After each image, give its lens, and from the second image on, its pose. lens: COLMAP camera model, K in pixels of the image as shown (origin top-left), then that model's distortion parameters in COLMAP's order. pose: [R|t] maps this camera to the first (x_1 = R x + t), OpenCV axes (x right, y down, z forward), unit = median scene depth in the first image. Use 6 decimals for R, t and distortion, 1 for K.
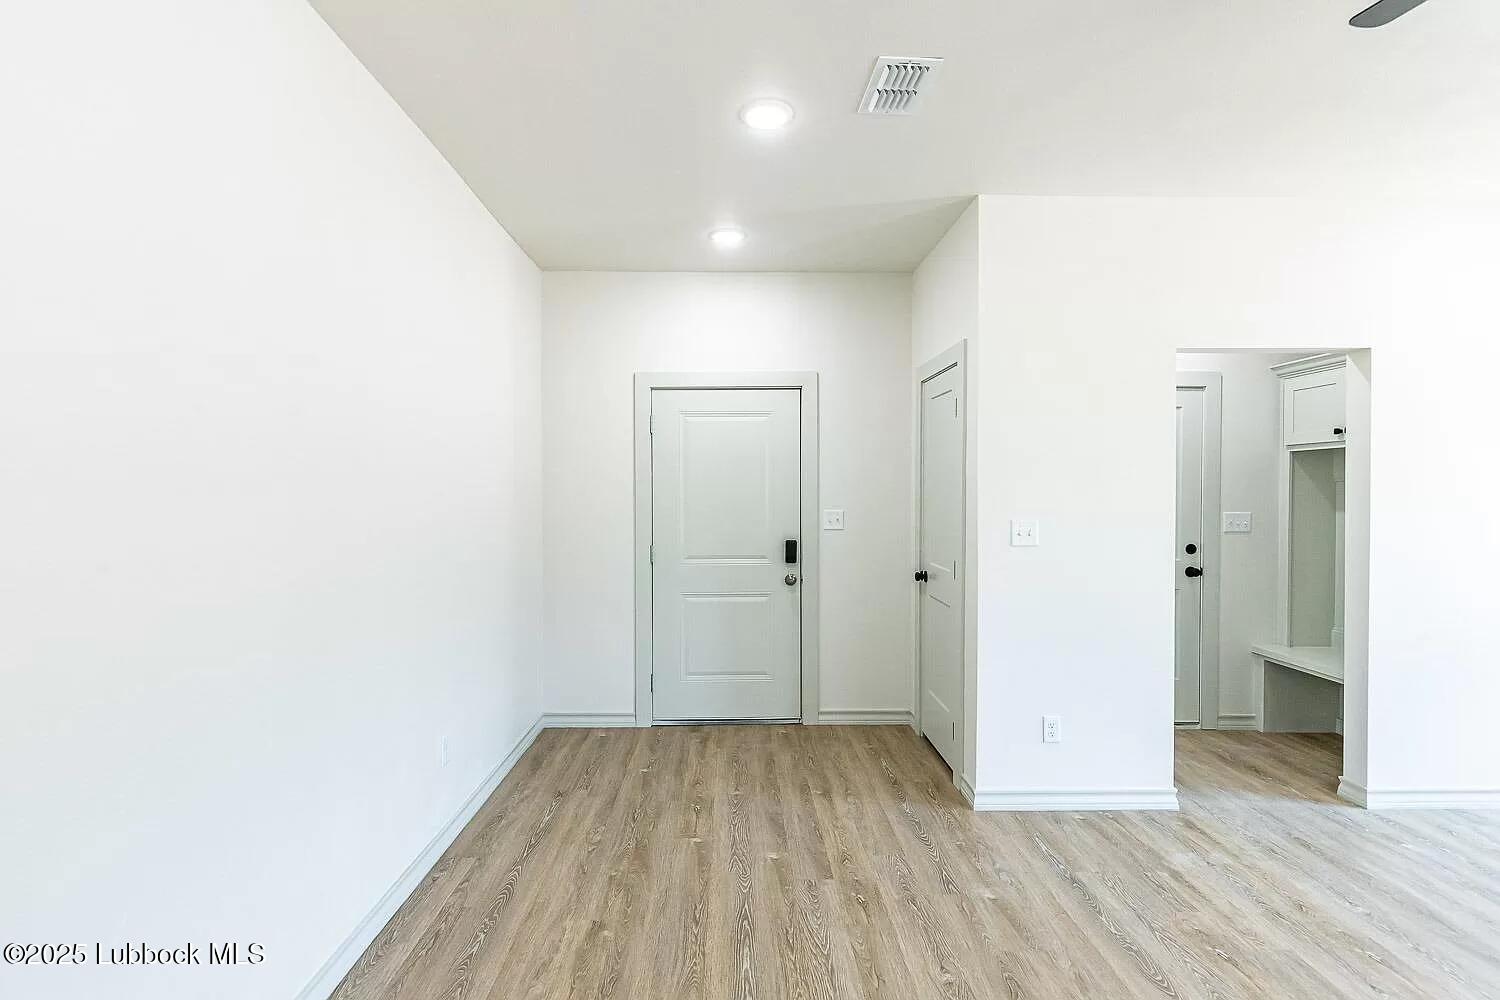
lens RADIAL K [[672.0, 0, 750.1], [0, 672.0, 502.7], [0, 0, 1]] dist [0.010220, -0.001850]
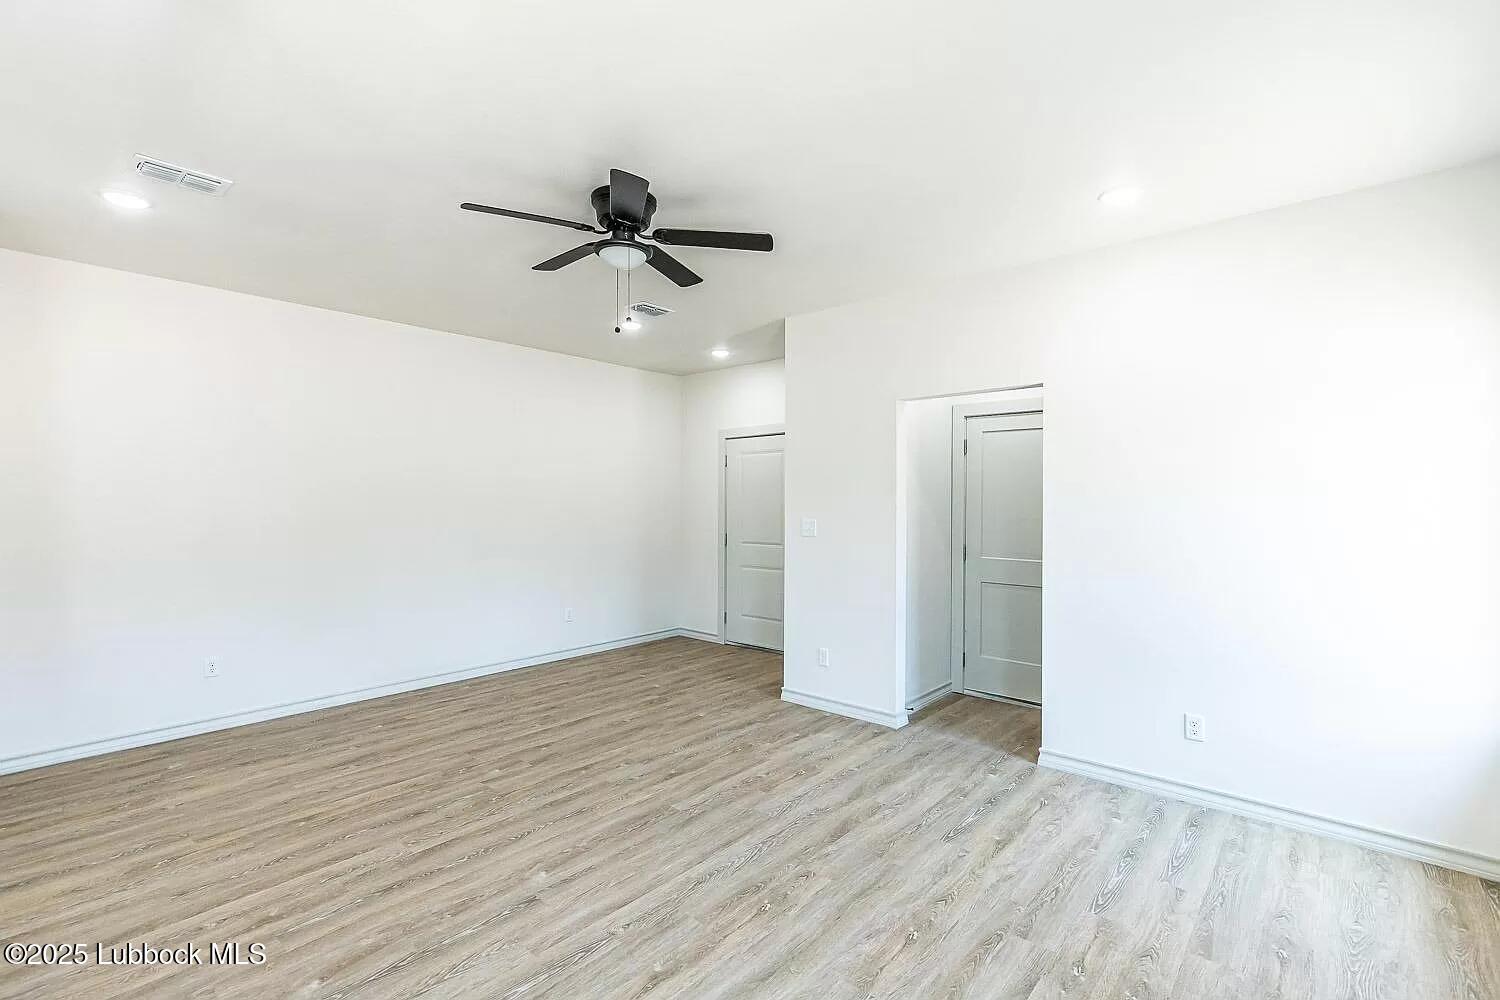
lens RADIAL K [[672.0, 0, 744.1], [0, 672.0, 498.7], [0, 0, 1]] dist [0.010220, -0.001850]
pose [[0.735244, -0.003293, -0.677794, 1.454271], [-0.014950, 0.999666, -0.021074, 0.016131], [0.677637, 0.025627, 0.734950, -0.262257]]
